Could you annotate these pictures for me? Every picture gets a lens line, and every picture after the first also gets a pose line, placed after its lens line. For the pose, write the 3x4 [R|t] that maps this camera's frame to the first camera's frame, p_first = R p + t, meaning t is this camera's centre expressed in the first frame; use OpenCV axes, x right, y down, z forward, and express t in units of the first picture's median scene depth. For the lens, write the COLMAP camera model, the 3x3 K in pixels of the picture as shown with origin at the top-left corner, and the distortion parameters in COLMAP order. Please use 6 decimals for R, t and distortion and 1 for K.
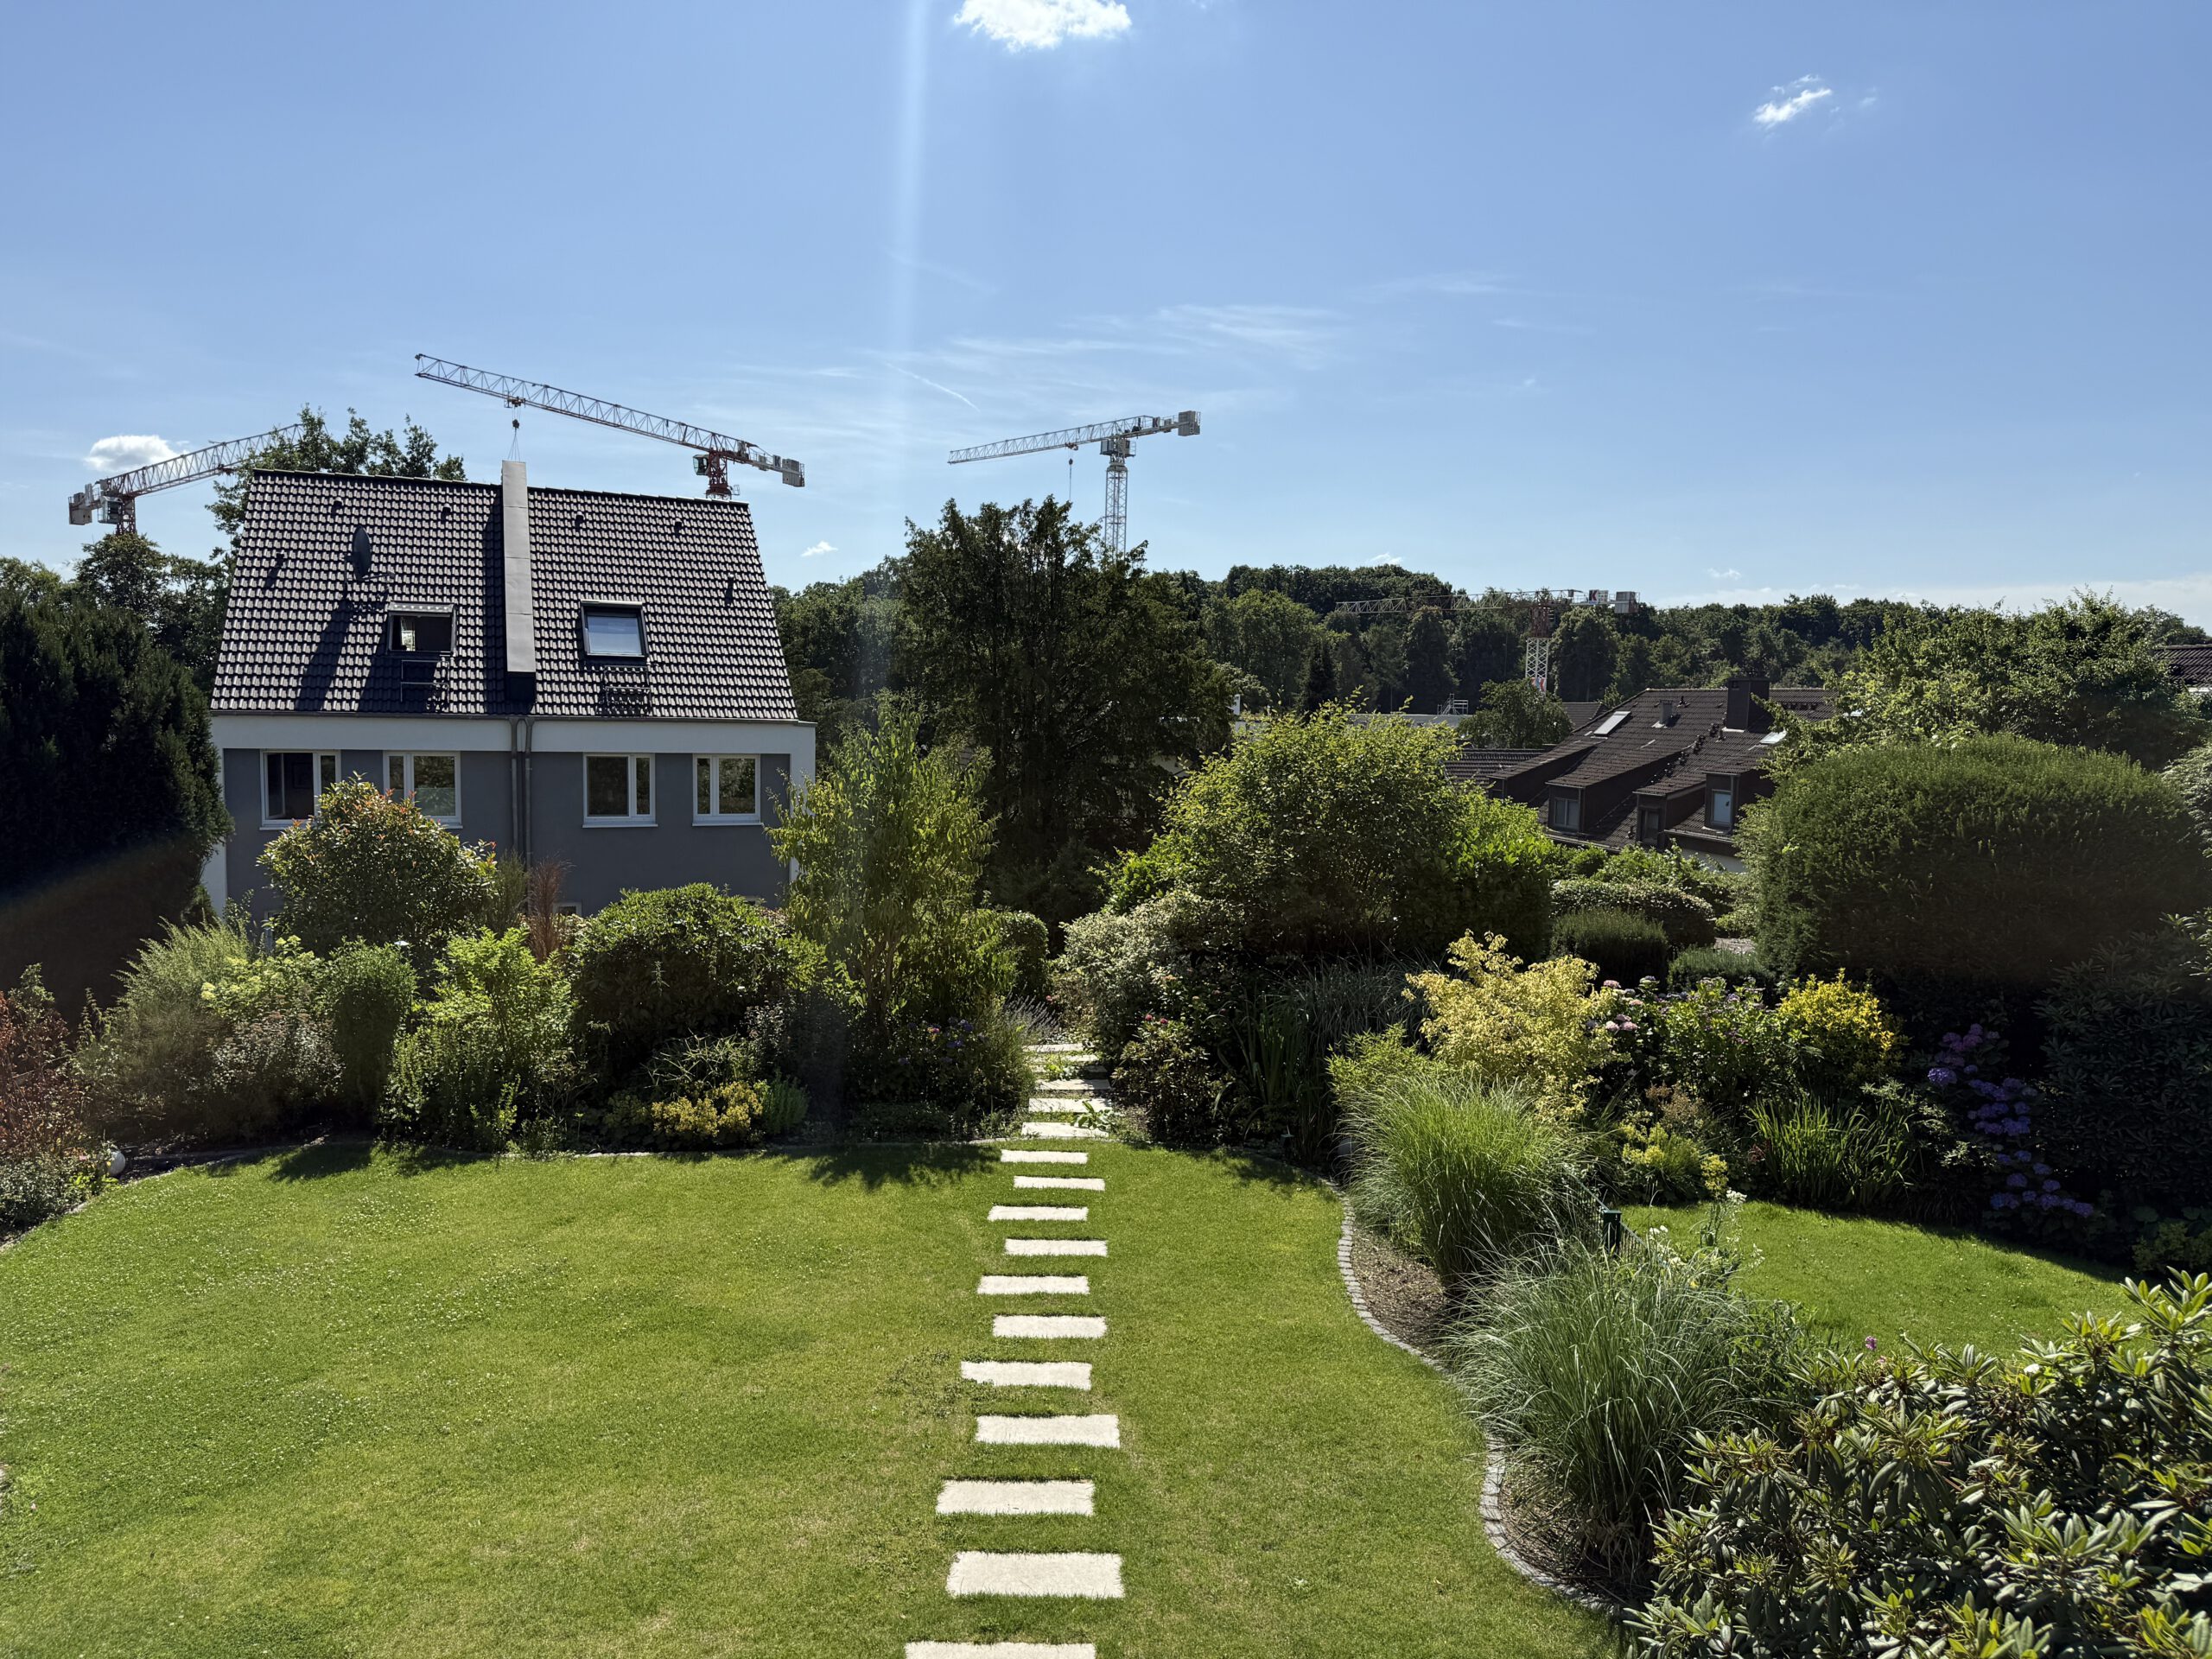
lens RADIAL K [[1553.2, 0, 1106.6], [0, 1553.2, 824.4], [0, 0, 1]] dist [0.095243, -0.008964]
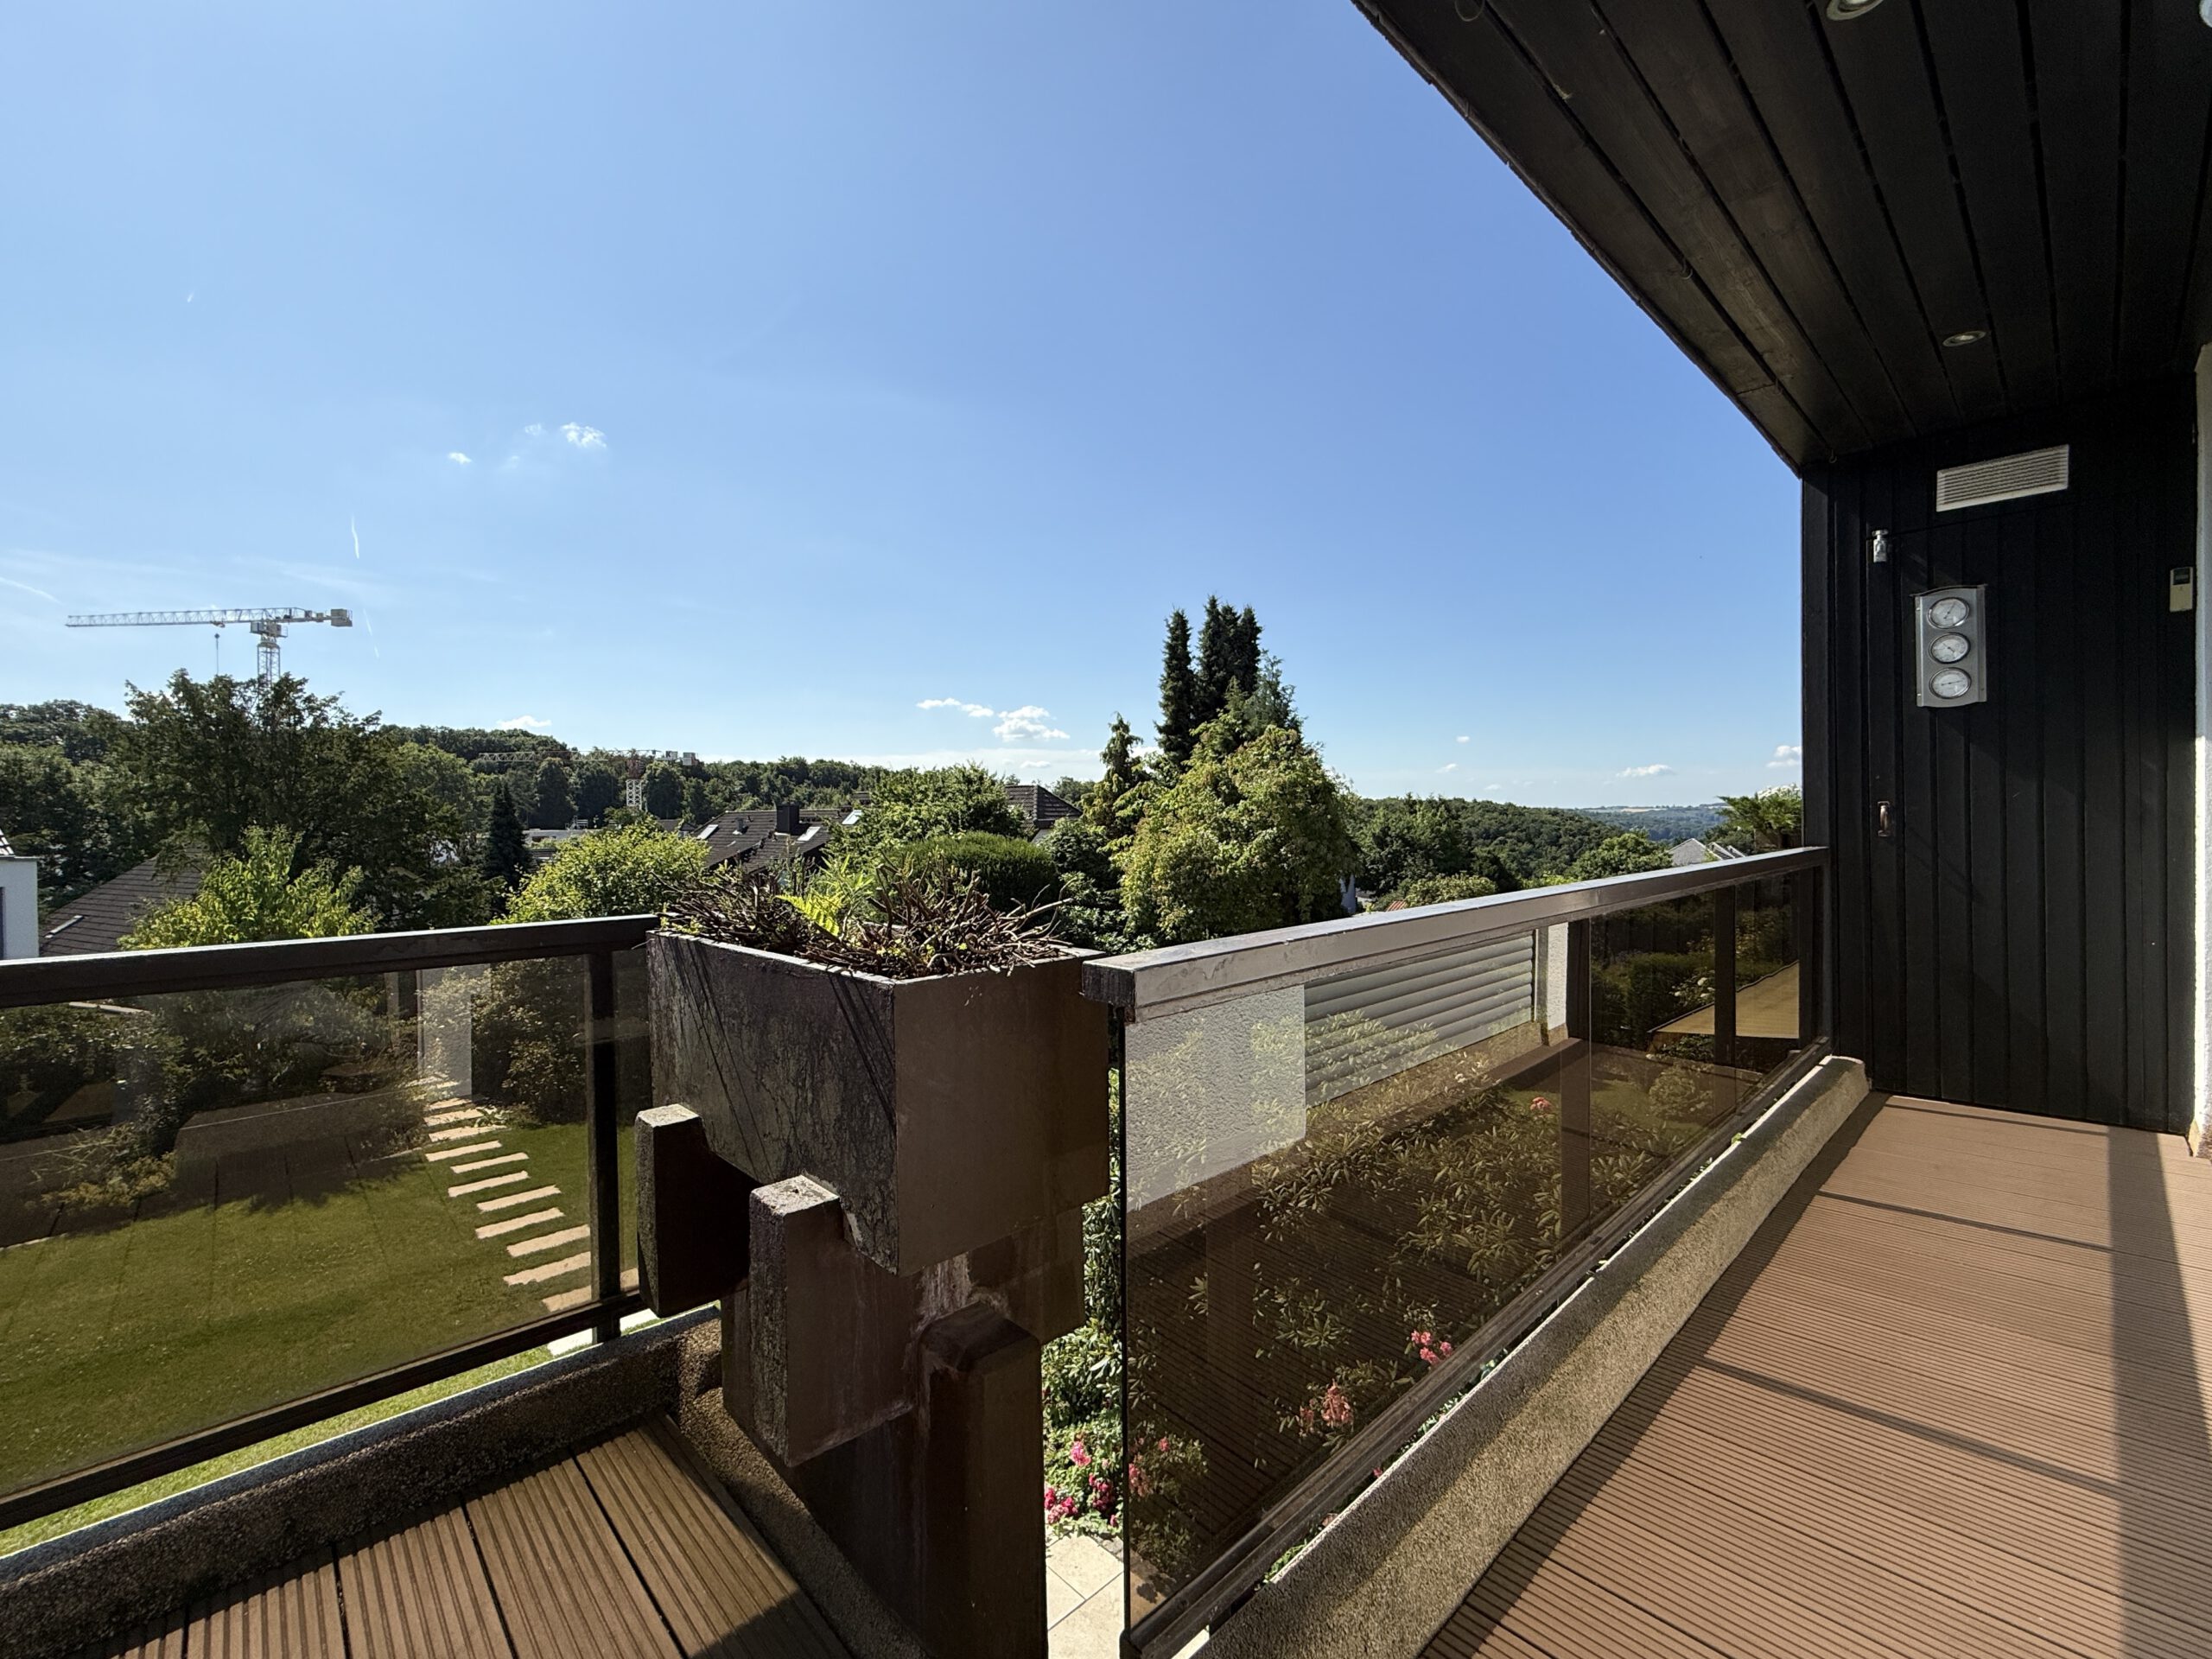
lens RADIAL K [[937.0, 0, 1114.8], [0, 937.0, 830.8], [0, 0, 1]] dist [-0.000647, 0.000710]
pose [[0.732570, -0.037345, 0.679667, -0.066478], [0.080510, 0.996239, -0.032037, -0.000595], [-0.675914, 0.078189, 0.732821, -0.017918]]
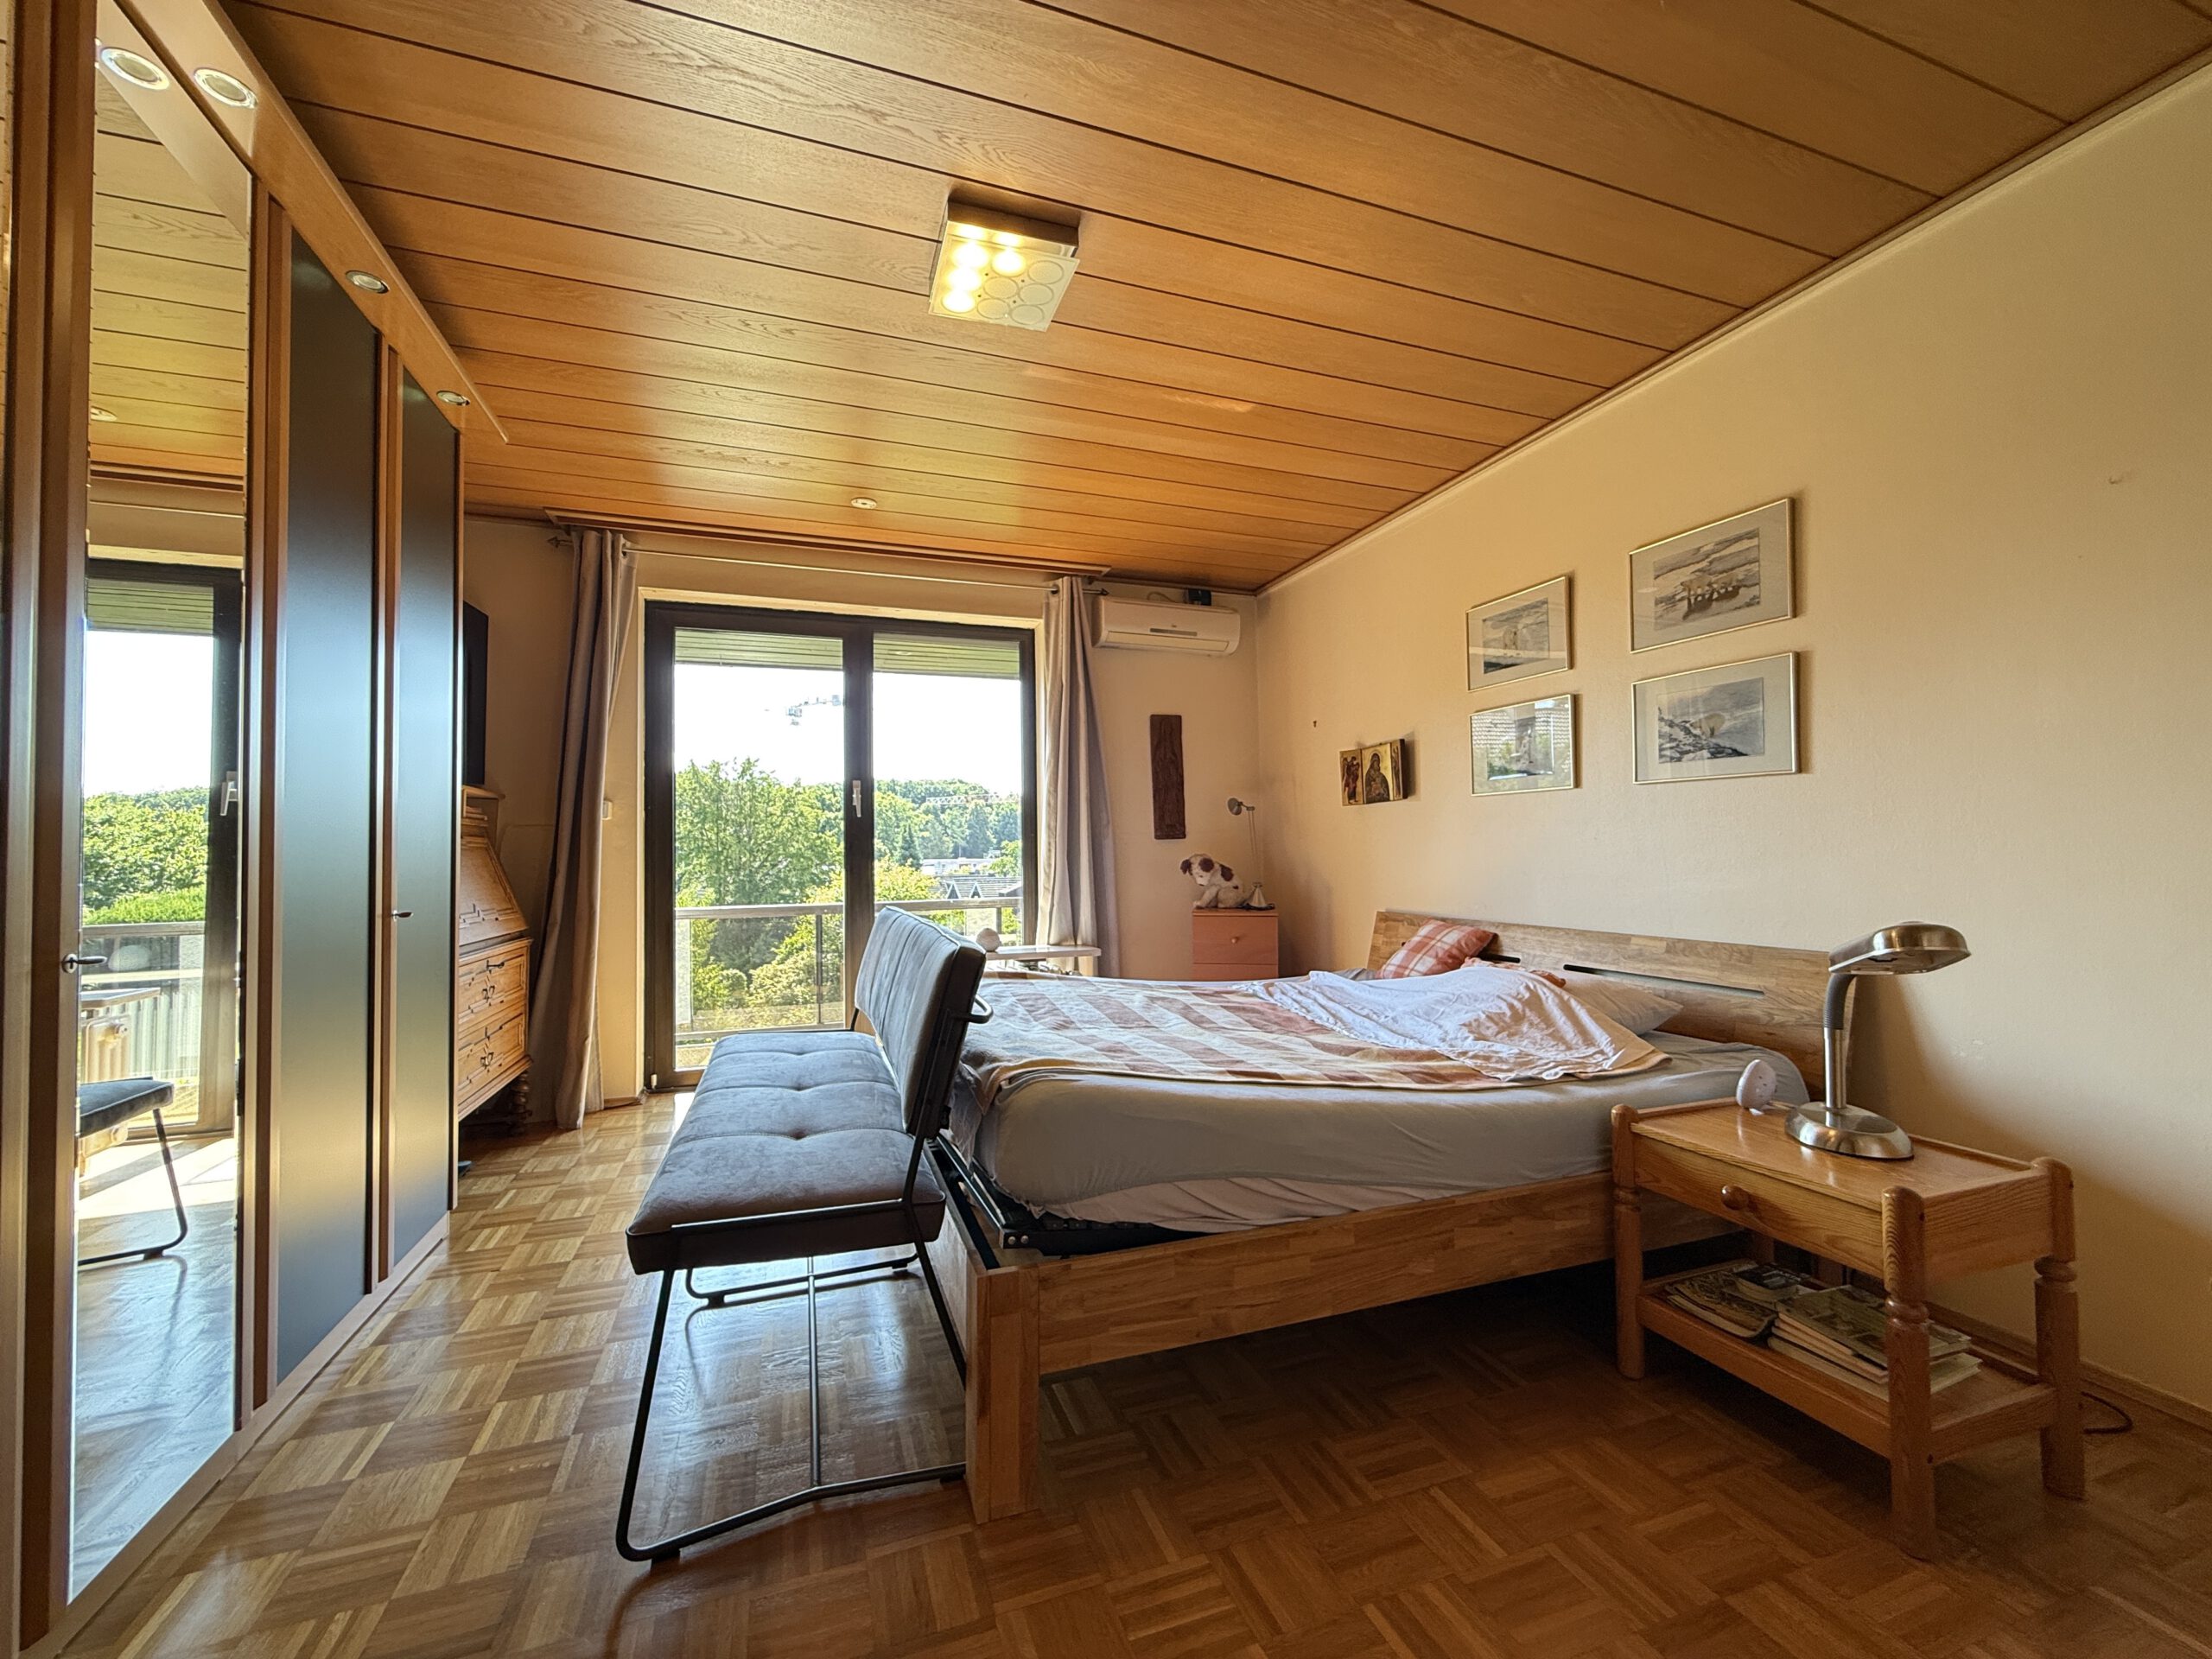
lens RADIAL K [[888.1, 0, 1105.8], [0, 888.1, 831.1], [0, 0, 1]] dist [-0.007840, 0.000015]
pose [[0.943090, -0.017787, 0.332061, 0.014189], [0.051712, 0.994265, -0.093609, 0.006416], [-0.328492, 0.105453, 0.938601, -0.153054]]
